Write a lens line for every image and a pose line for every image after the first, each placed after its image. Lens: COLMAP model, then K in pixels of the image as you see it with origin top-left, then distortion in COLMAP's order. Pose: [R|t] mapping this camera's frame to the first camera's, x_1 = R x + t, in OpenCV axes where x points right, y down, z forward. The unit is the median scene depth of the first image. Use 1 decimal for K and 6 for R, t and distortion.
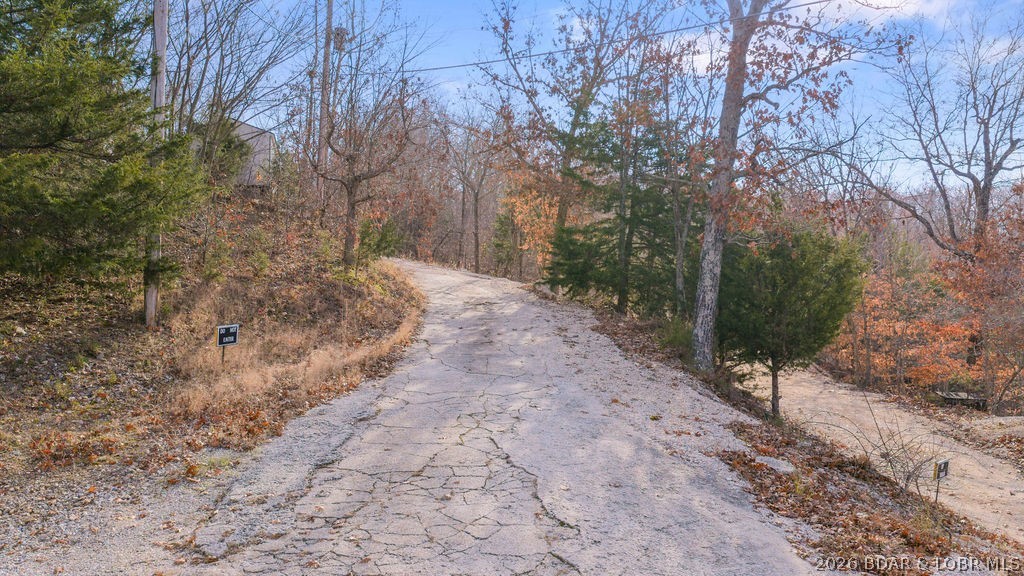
lens RADIAL K [[847.2, 0, 511.3], [0, 847.2, 290.7], [0, 0, 1]] dist [0.013870, -0.031702]
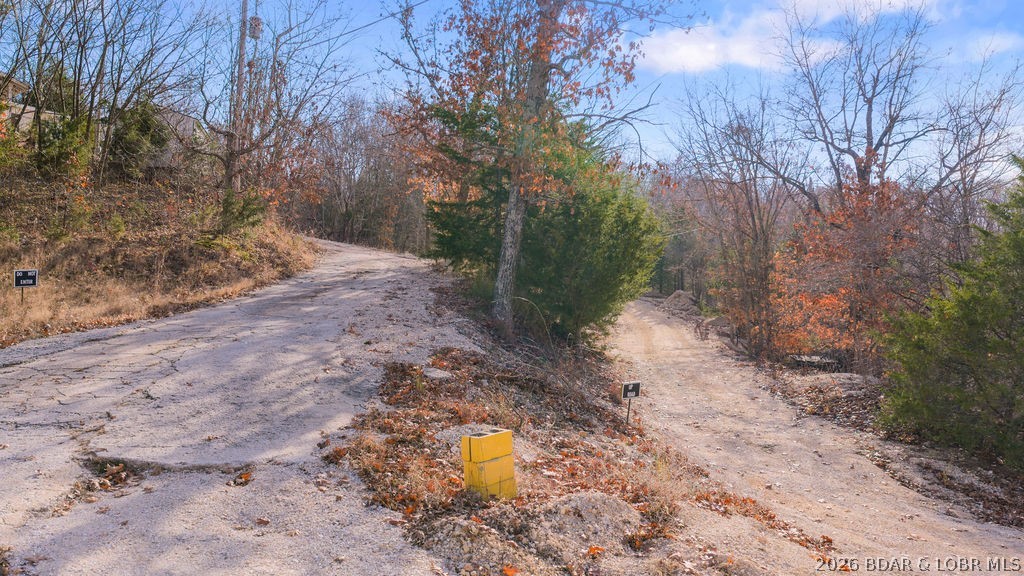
lens RADIAL K [[847.2, 0, 512.1], [0, 847.2, 286.8], [0, 0, 1]] dist [0.013870, -0.031702]
pose [[0.999625, -0.002636, -0.027265, 0.155714], [0.002486, 0.999981, -0.005559, 0.033235], [0.027279, 0.005489, 0.999613, -0.045246]]
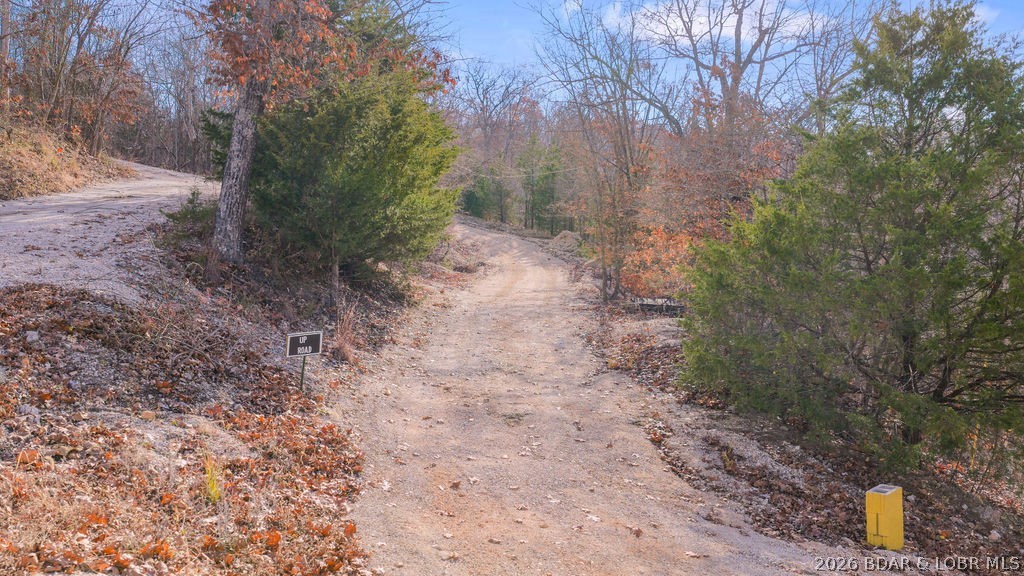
lens RADIAL K [[847.2, 0, 513.6], [0, 847.2, 287.4], [0, 0, 1]] dist [0.013870, -0.031702]
pose [[0.998137, 0.000271, 0.061018, 0.266059], [-0.003946, 0.998183, 0.060123, 0.045102], [-0.060891, -0.060252, 0.996324, 0.085927]]
